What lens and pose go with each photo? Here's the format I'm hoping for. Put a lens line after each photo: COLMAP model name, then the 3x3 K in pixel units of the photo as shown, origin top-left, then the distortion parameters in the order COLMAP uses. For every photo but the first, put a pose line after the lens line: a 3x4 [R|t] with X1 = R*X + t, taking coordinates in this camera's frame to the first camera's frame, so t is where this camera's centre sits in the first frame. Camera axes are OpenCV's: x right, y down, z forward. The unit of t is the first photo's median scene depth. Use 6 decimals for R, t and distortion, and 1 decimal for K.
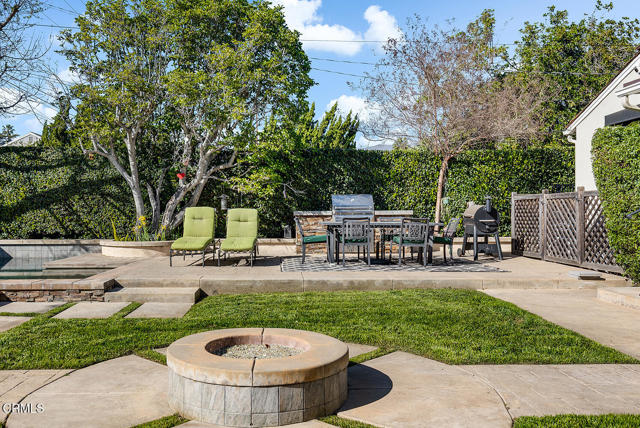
lens RADIAL K [[545.1, 0, 262.4], [0, 545.1, 215.9], [0, 0, 1]] dist [0.004697, 0.016302]
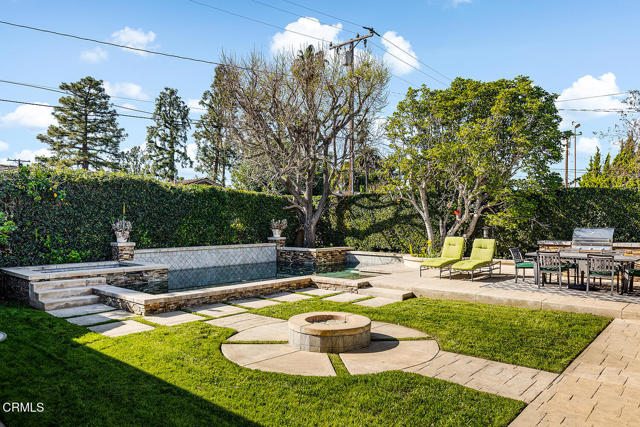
lens RADIAL K [[445.2, 0, 317.1], [0, 445.2, 218.9], [0, 0, 1]] dist [-0.001616, 0.001370]
pose [[0.762296, 0.001884, -0.647226, 0.339741], [-0.010109, 0.999908, -0.008995, -0.045346], [0.647149, 0.013400, 0.762245, -0.120218]]
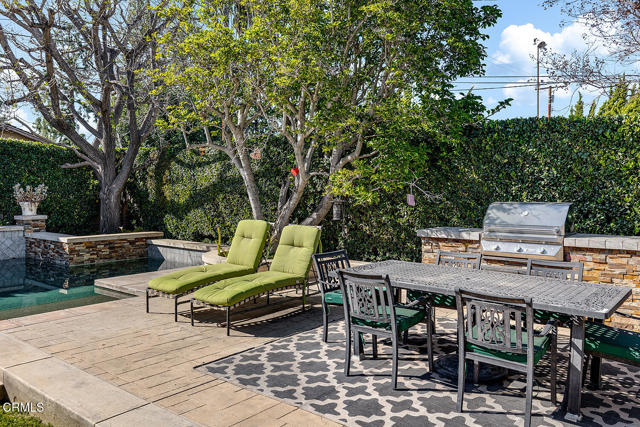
lens RADIAL K [[493.7, 0, 319.8], [0, 493.7, 192.0], [0, 0, 1]] dist [0.008660, -0.000266]
pose [[0.800474, 0.009552, -0.599292, 0.298616], [-0.013182, 0.999912, -0.001669, -0.047475], [0.599223, 0.009236, 0.800529, 0.509821]]
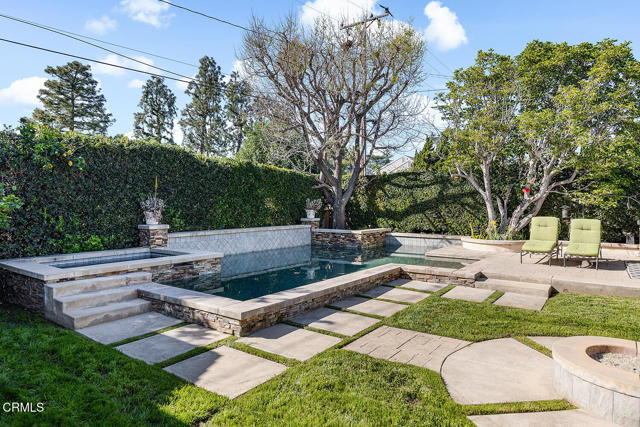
lens RADIAL K [[385.3, 0, 318.1], [0, 385.3, 213.4], [0, 0, 1]] dist [-0.001004, -0.000287]
pose [[0.821944, 0.018290, -0.569275, -0.034667], [-0.010425, 0.999800, 0.017070, -0.031460], [0.569473, -0.008096, 0.821970, -0.039588]]
